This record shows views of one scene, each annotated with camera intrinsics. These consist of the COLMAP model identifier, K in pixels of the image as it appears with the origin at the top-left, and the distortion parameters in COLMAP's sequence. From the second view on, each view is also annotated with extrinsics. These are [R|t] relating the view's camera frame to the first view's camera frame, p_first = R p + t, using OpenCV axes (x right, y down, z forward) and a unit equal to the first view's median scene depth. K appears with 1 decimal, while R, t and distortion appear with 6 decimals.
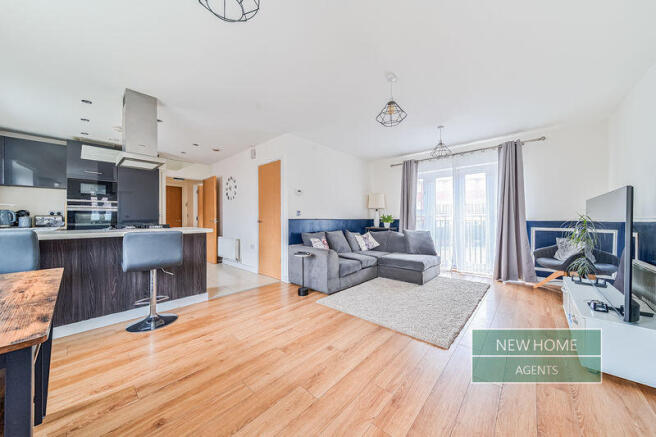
lens RADIAL K [[223.5, 0, 328.0], [0, 223.5, 218.5], [0, 0, 1]] dist [-0.002132, -0.000090]
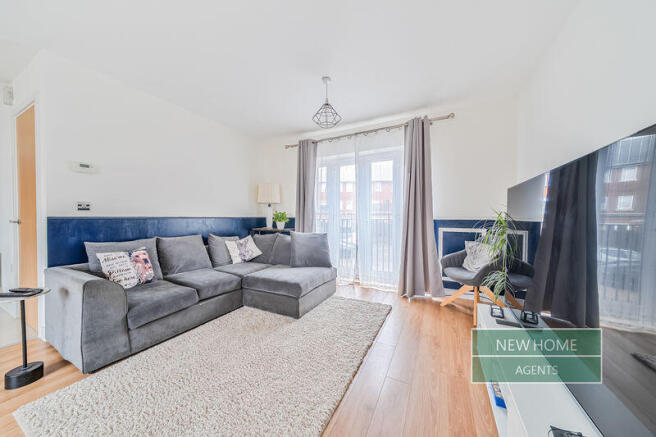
lens RADIAL K [[219.3, 0, 328.0], [0, 219.3, 218.5], [0, 0, 1]] dist [0.000454, 0.000034]
pose [[0.963968, -0.000556, 0.266017, 0.312116], [-0.001145, 0.999980, 0.006241, 0.002247], [-0.266015, -0.006321, 0.963948, 0.340548]]
